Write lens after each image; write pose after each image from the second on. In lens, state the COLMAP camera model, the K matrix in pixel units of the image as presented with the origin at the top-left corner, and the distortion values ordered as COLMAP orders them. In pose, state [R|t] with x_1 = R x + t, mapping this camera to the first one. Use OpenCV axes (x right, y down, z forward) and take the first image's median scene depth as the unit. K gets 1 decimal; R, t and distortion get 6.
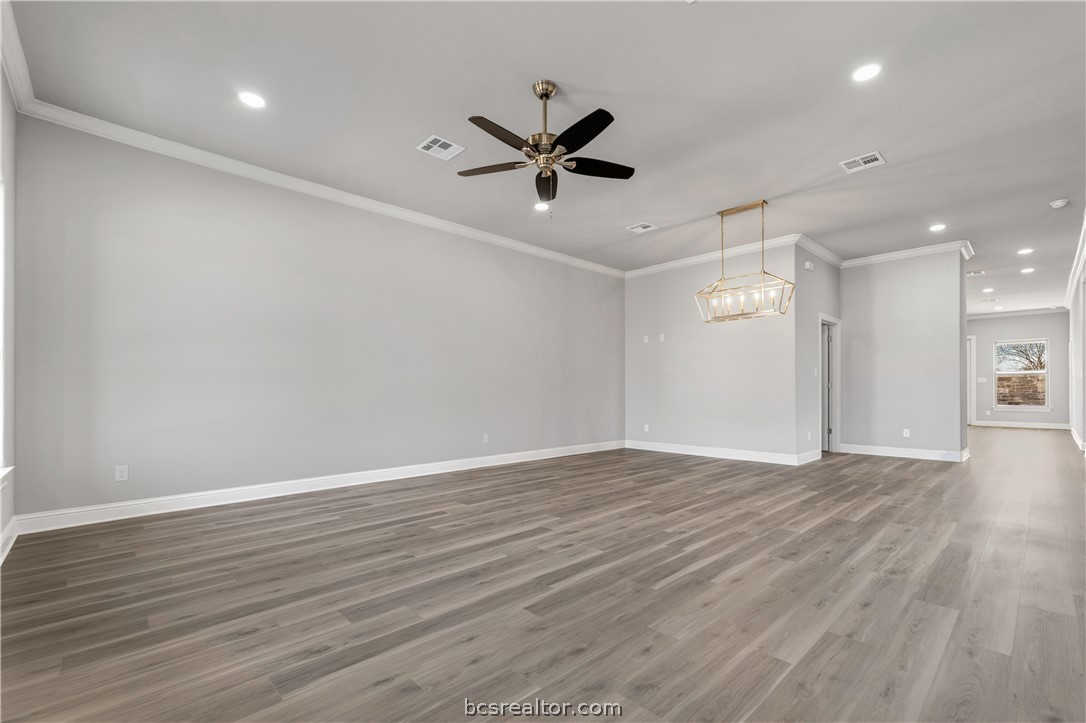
lens RADIAL K [[465.5, 0, 544.6], [0, 465.5, 442.6], [0, 0, 1]] dist [0.000366, 0.000010]
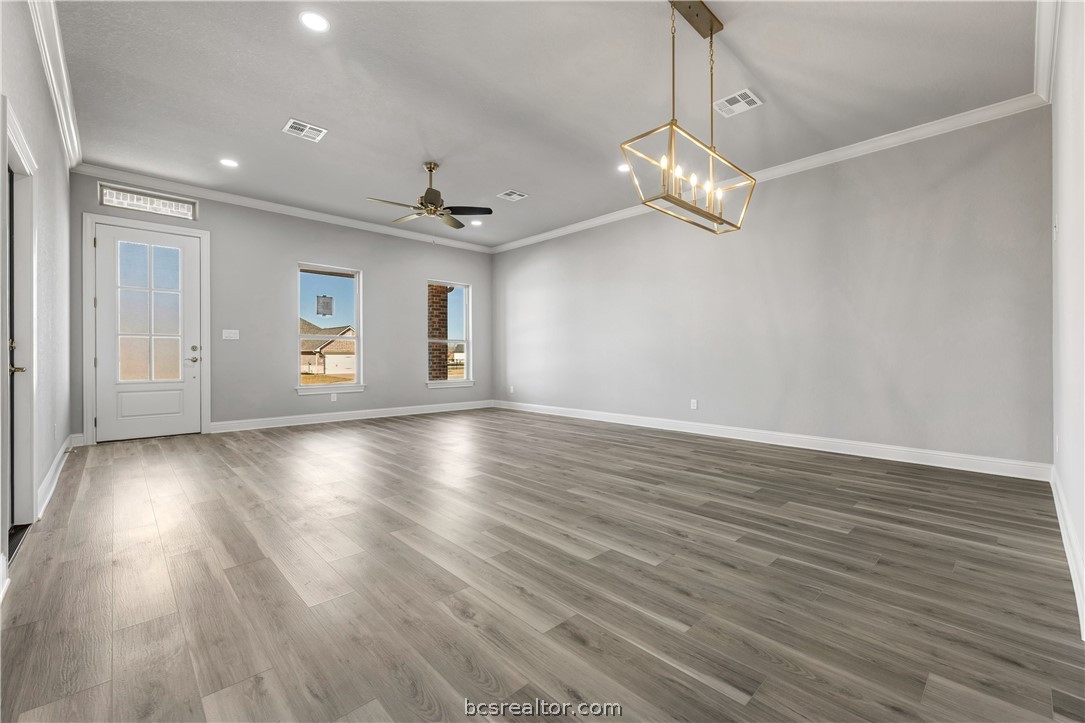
lens RADIAL K [[447.6, 0, 544.9], [0, 447.6, 358.8], [0, 0, 1]] dist [0.005353, 0.000504]
pose [[0.010937, 0.011320, -0.999876, 1.271760], [-0.109266, 0.993962, 0.010058, -0.121421], [0.993952, 0.109143, 0.012108, 1.123128]]
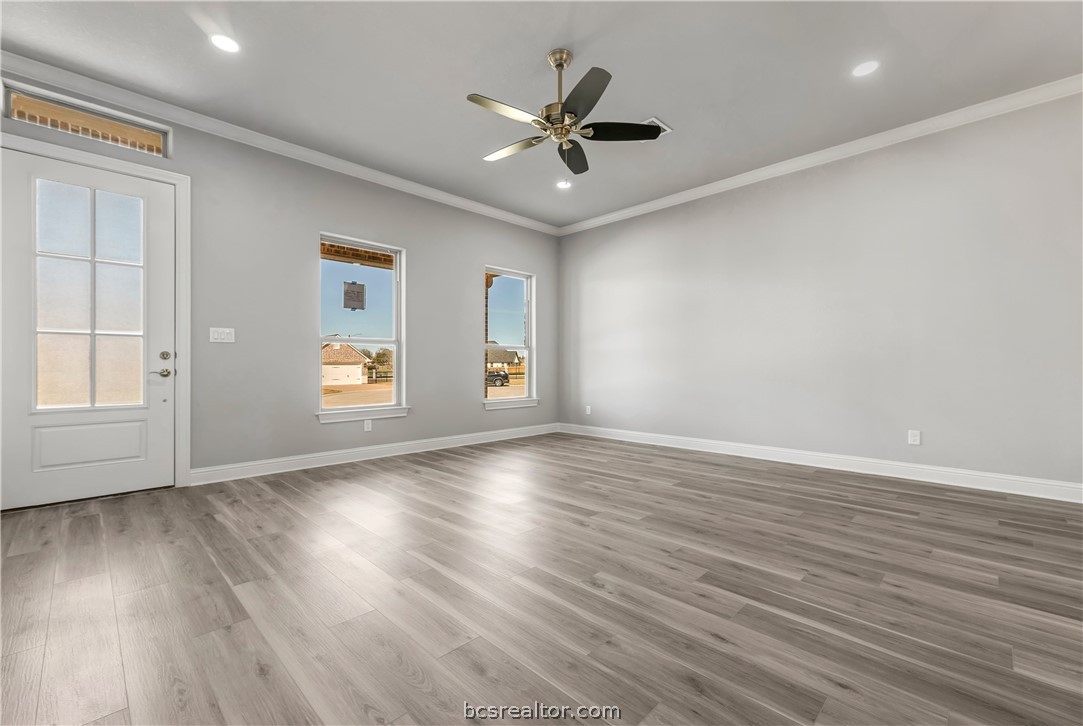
lens RADIAL K [[446.8, 0, 543.9], [0, 446.8, 360.3], [0, 0, 1]] dist [0.005353, 0.000504]
pose [[0.044629, -0.008667, -0.998966, 0.784492], [-0.108362, 0.994020, -0.013465, -0.080289], [0.993109, 0.108850, 0.043423, 0.761869]]
